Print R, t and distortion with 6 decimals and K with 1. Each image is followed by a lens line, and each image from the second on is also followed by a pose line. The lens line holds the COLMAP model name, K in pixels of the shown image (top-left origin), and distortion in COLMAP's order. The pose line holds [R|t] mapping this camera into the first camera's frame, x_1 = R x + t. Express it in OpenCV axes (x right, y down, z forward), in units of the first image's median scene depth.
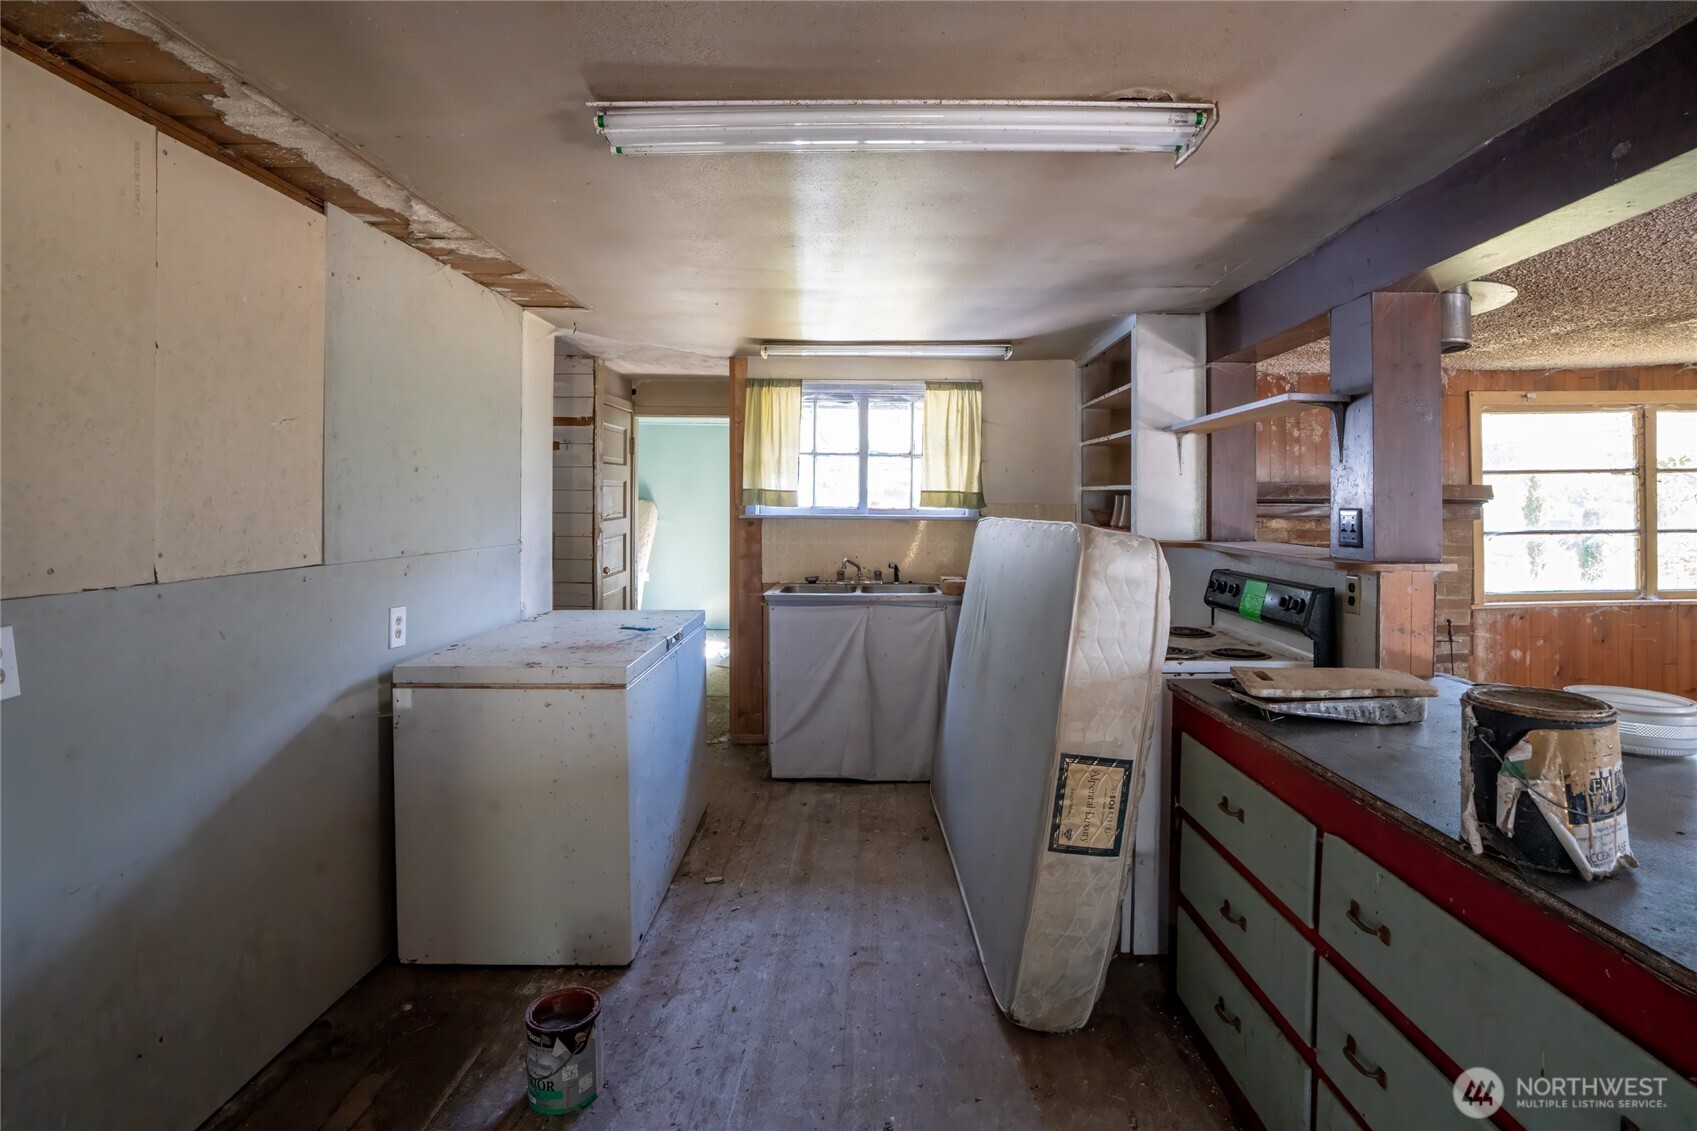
lens RADIAL K [[814.8, 0, 869.4], [0, 814.8, 501.9], [0, 0, 1]] dist [-0.060972, 0.022495]
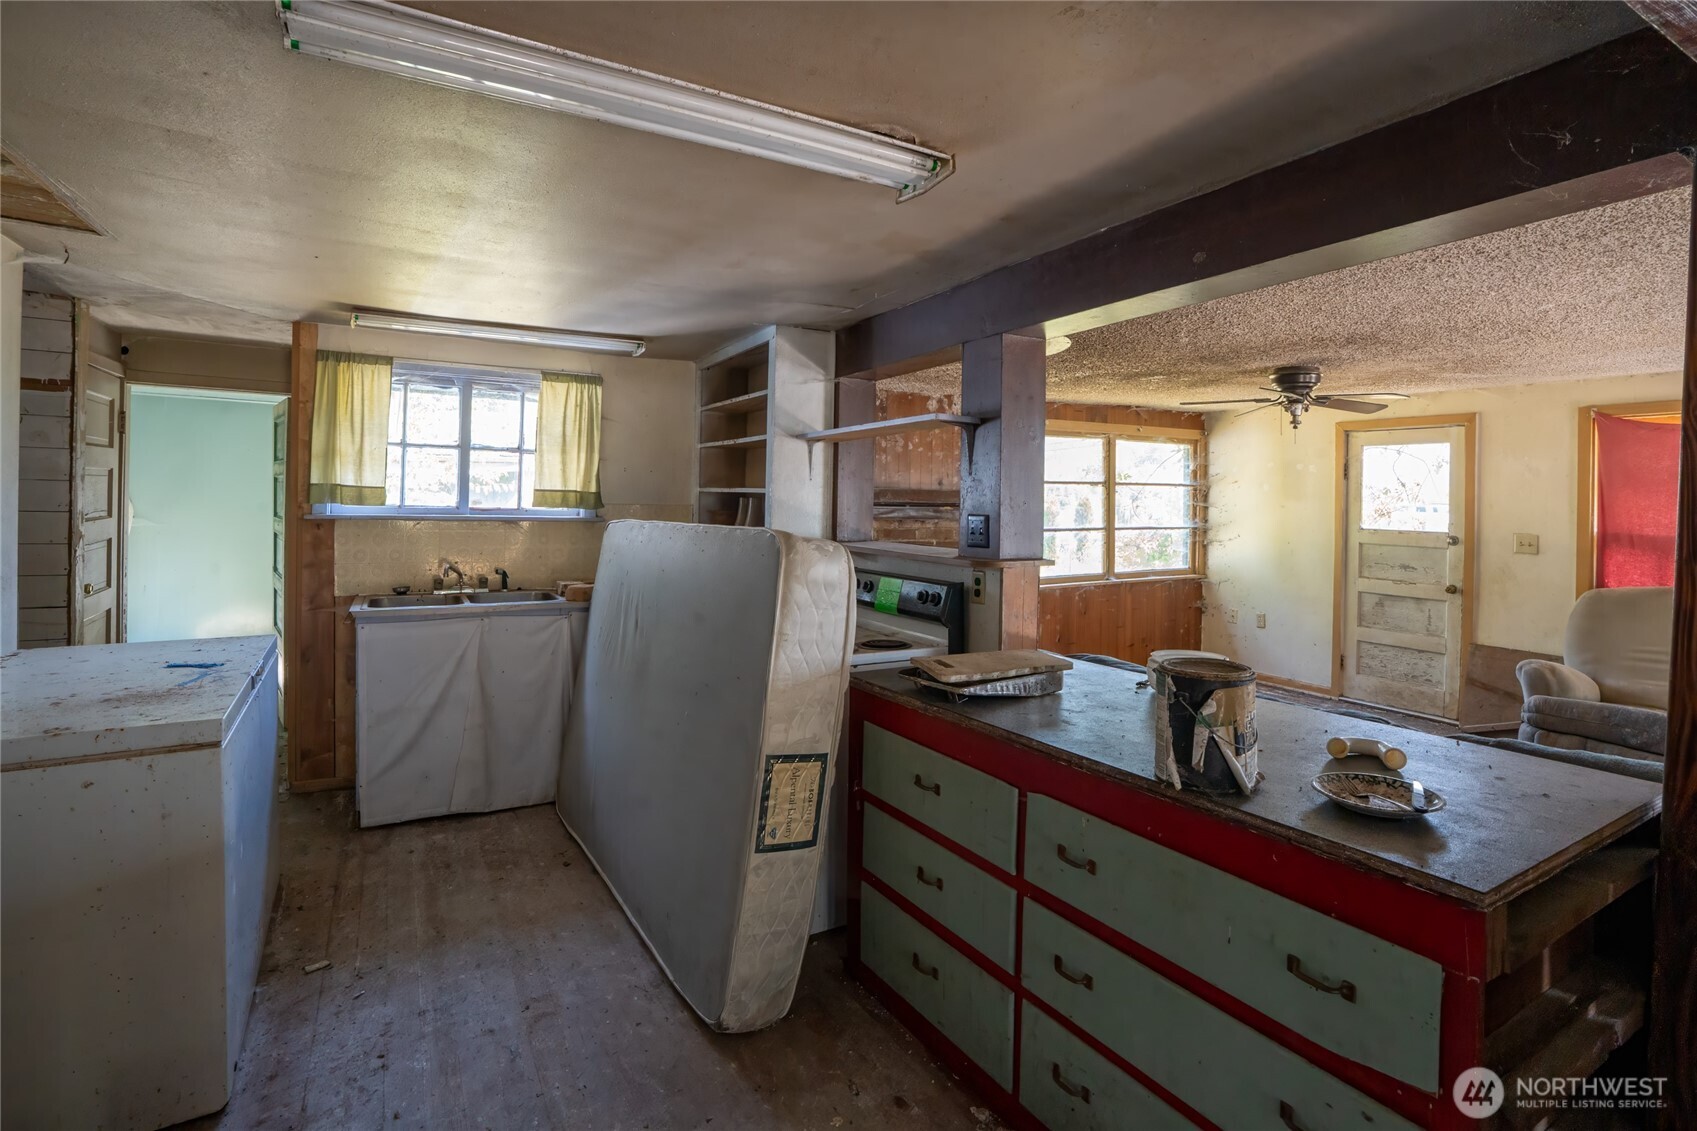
lens RADIAL K [[813.2, 0, 848.9], [0, 813.2, 504.2], [0, 0, 1]] dist [-0.066177, 0.025320]
pose [[0.865264, 0.009035, 0.501236, -0.097721], [-0.012858, 0.999909, 0.004171, -0.005778], [-0.501152, -0.010054, 0.865301, 0.036962]]
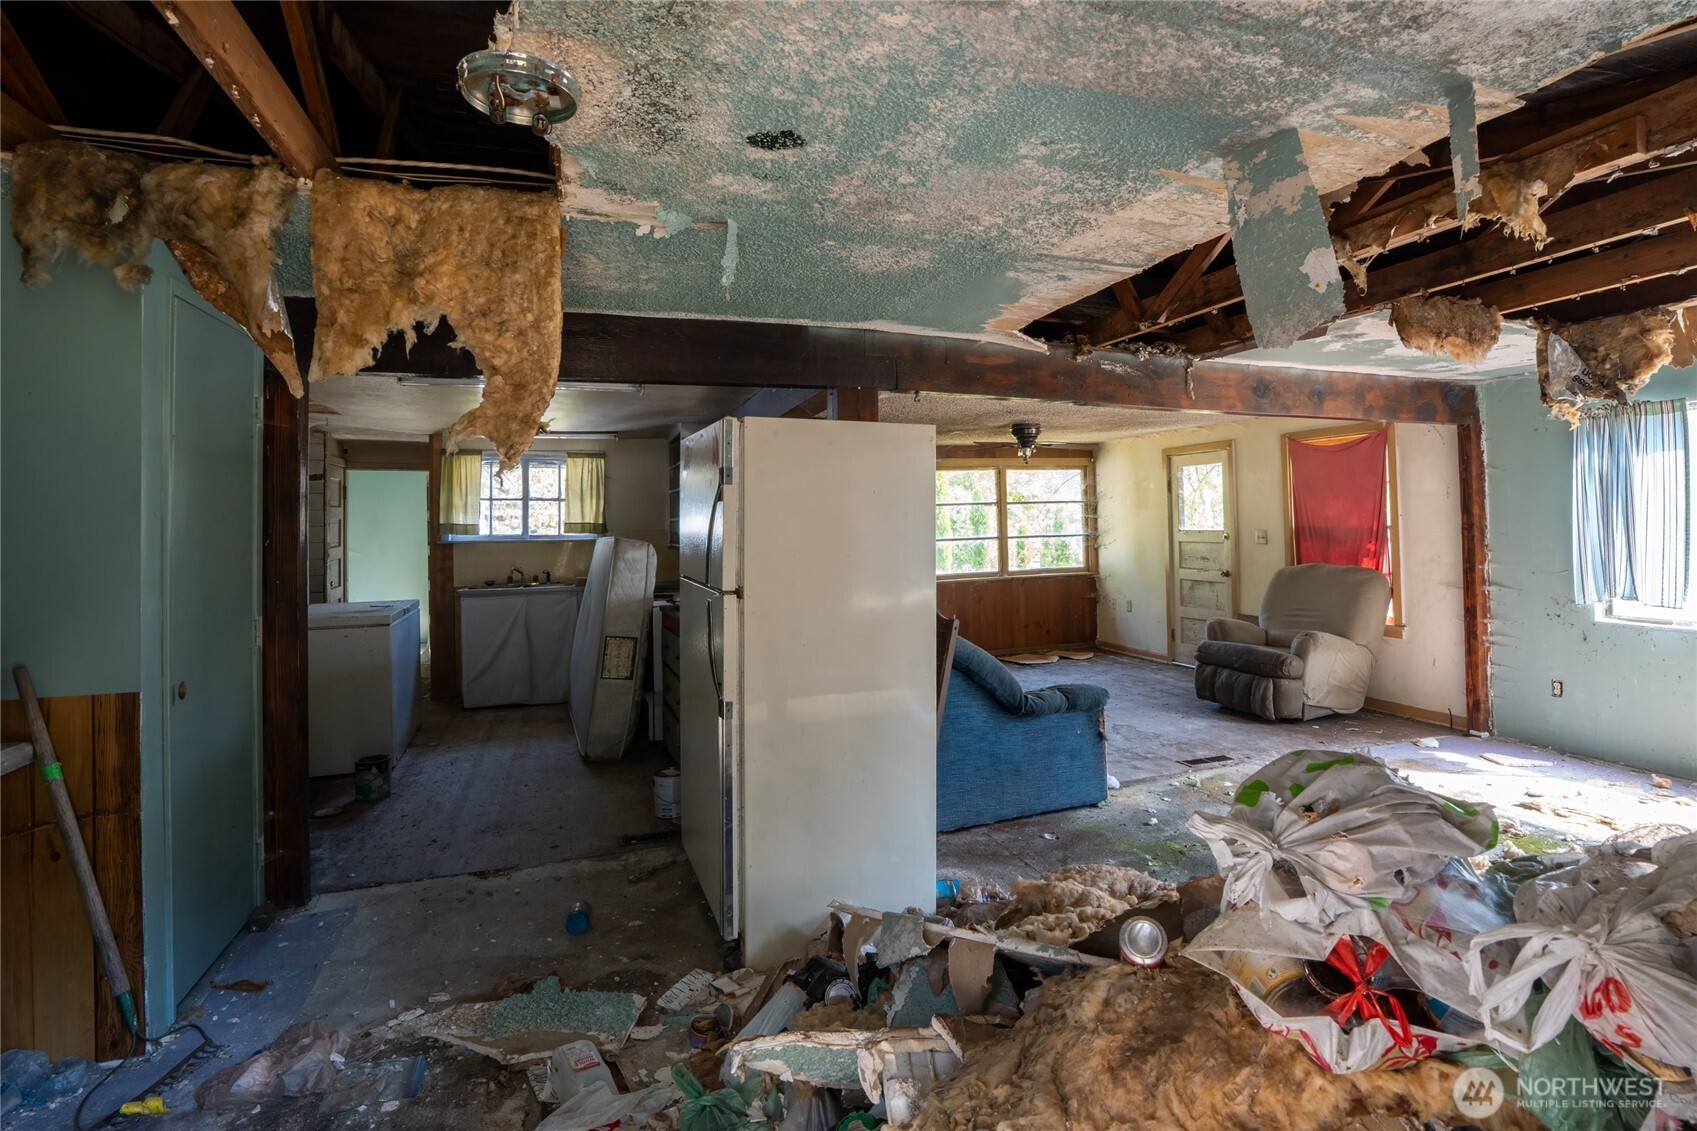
lens RADIAL K [[846.0, 0, 861.6], [0, 846.0, 515.6], [0, 0, 1]] dist [-0.063064, 0.019986]
pose [[0.940880, -0.016181, 0.338353, 0.063202], [0.022929, 0.999610, -0.015958, 0.012645], [-0.337962, 0.022773, 0.940884, -0.791753]]
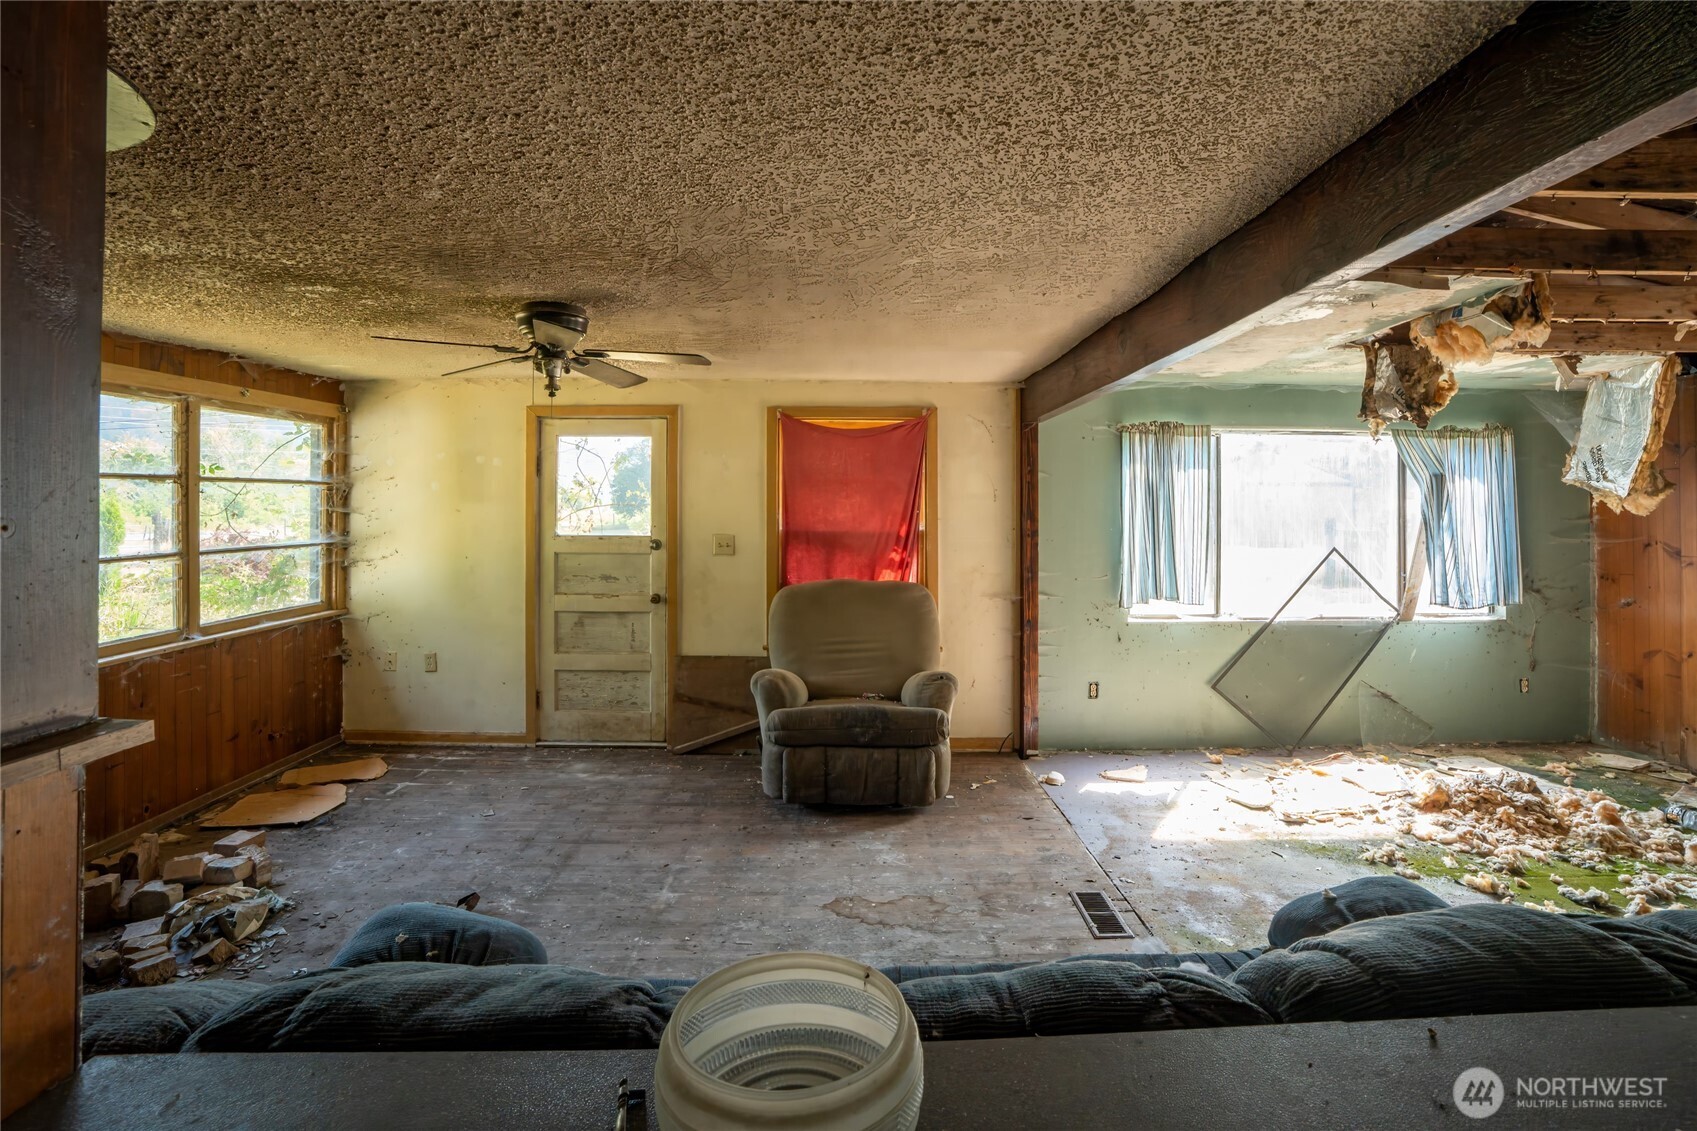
lens RADIAL K [[804.2, 0, 849.2], [0, 804.2, 493.0], [0, 0, 1]] dist [-0.054249, 0.017423]
pose [[-0.009706, 0.016805, 0.999812, 0.220511], [0.005484, 0.999845, -0.016752, -0.009135], [-0.999938, 0.005320, -0.009796, 0.390804]]
